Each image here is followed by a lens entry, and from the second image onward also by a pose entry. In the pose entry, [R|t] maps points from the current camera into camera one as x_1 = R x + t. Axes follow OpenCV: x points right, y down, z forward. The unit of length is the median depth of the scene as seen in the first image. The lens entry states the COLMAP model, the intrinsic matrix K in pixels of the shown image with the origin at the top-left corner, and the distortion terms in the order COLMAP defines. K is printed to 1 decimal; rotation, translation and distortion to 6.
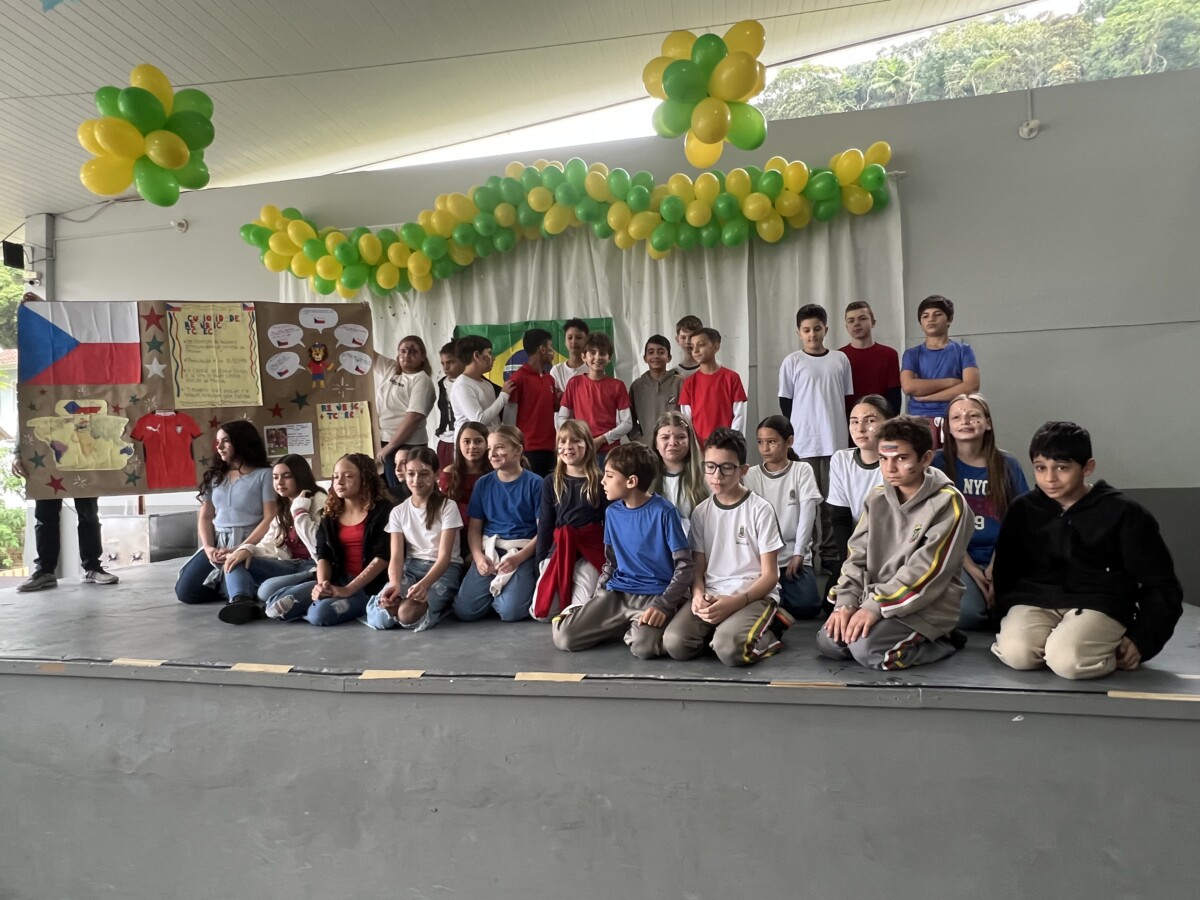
lens RADIAL K [[678.6, 0, 596.2], [0, 678.6, 447.5], [0, 0, 1]] dist [-0.004598, 0.001276]
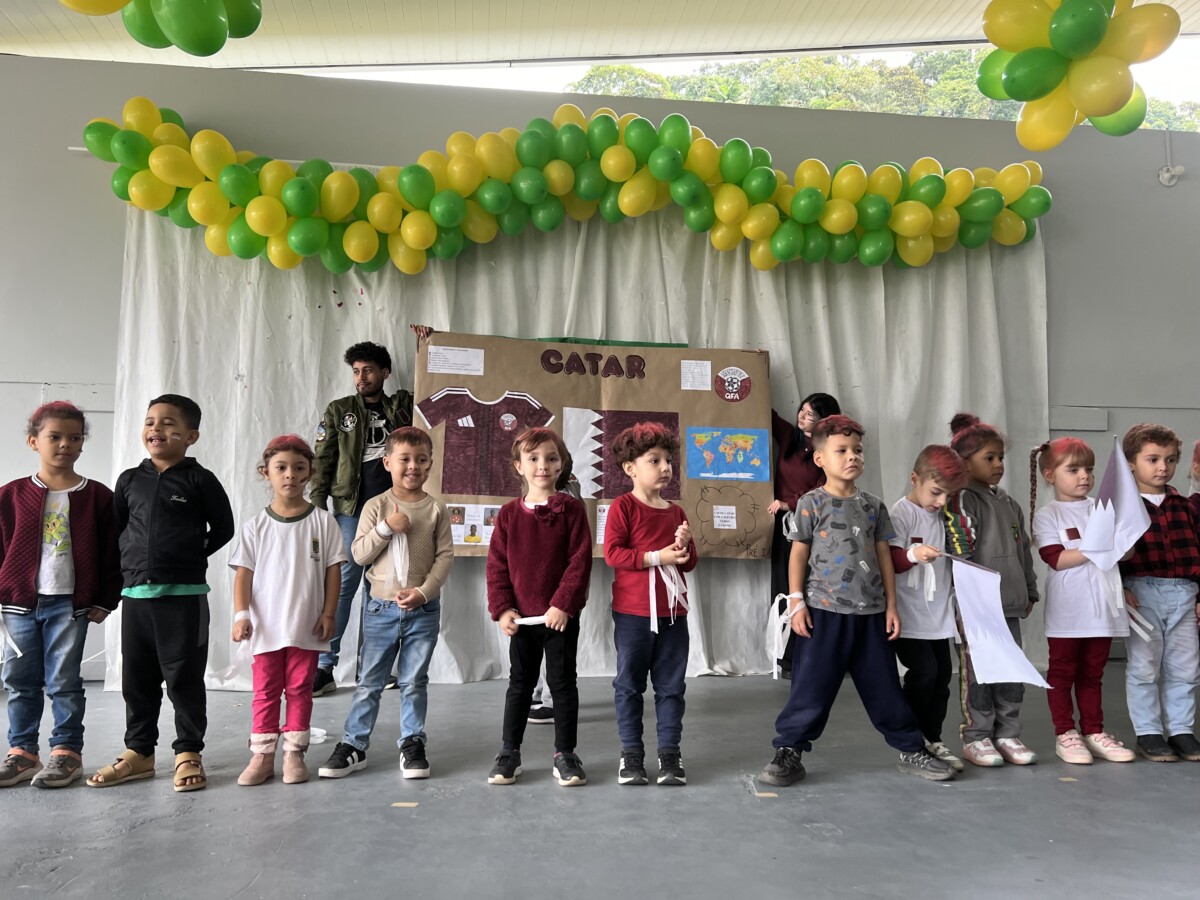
lens RADIAL K [[905.4, 0, 608.3], [0, 905.4, 450.3], [0, 0, 1]] dist [0.055931, -0.070026]
pose [[0.946073, 0.063036, 0.317762, -0.357430], [-0.033458, 0.994653, -0.097699, 0.013432], [-0.322222, 0.081799, 0.943124, 0.152035]]
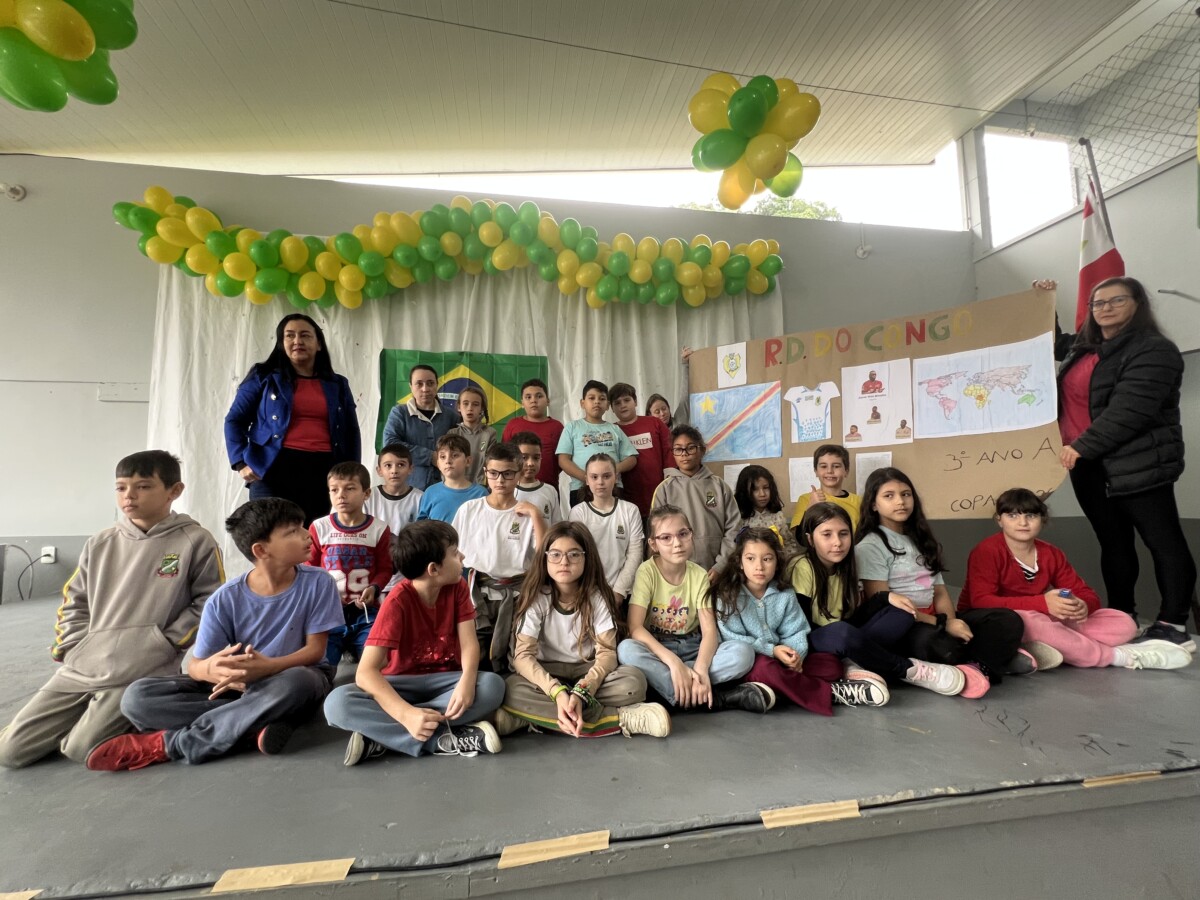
lens RADIAL K [[523.2, 0, 602.0], [0, 523.2, 443.1], [0, 0, 1]] dist [-0.002034, 0.000244]
pose [[0.936964, 0.052198, 0.345506, -0.177355], [-0.026217, 0.996494, -0.079450, 0.007102], [-0.348442, 0.065384, 0.935047, 0.216030]]
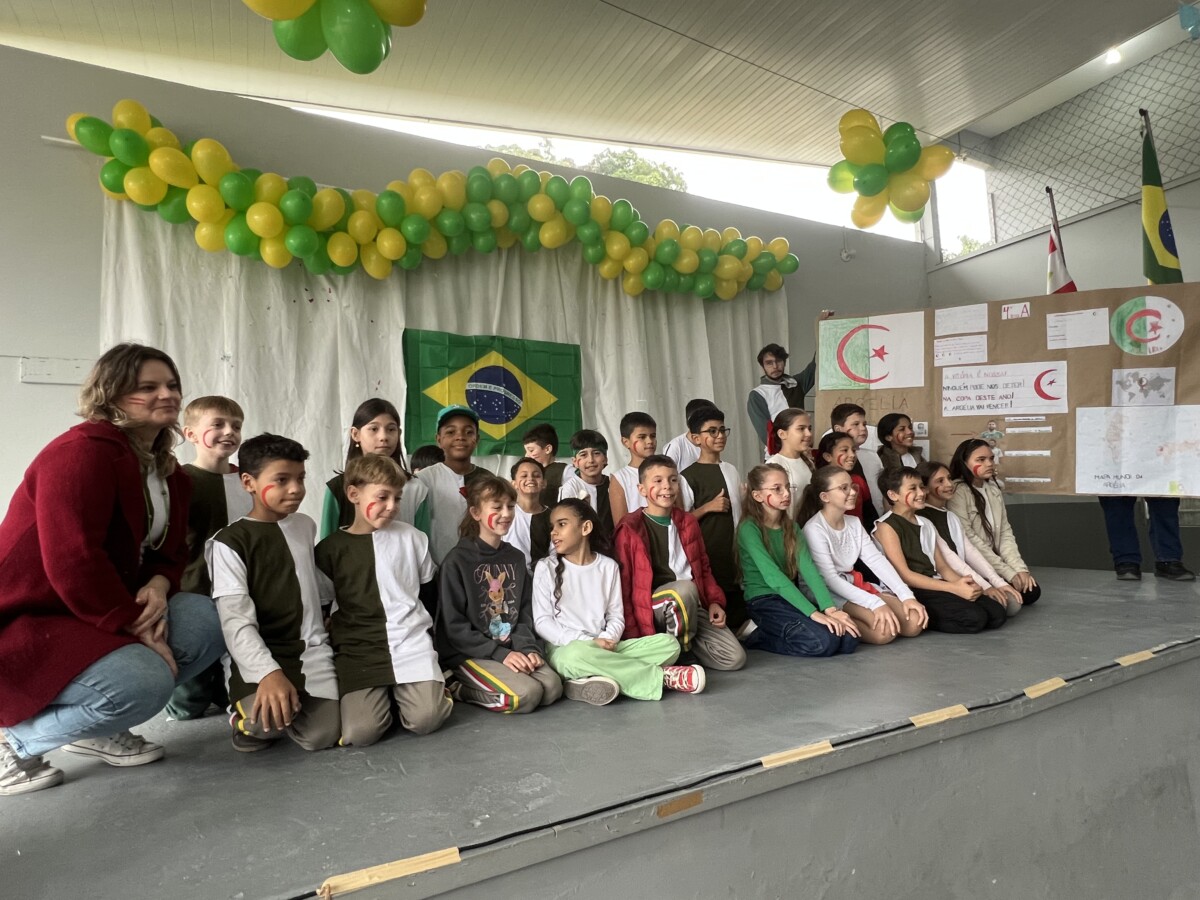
lens RADIAL K [[659.8, 0, 600.0], [0, 659.8, 450.0], [0, 0, 1]] dist [-0.004244, 0.000764]
pose [[0.782548, 0.043819, 0.621047, -0.547718], [0.004320, 0.997114, -0.075797, 0.030002], [-0.622576, 0.061997, 0.780100, 0.263714]]
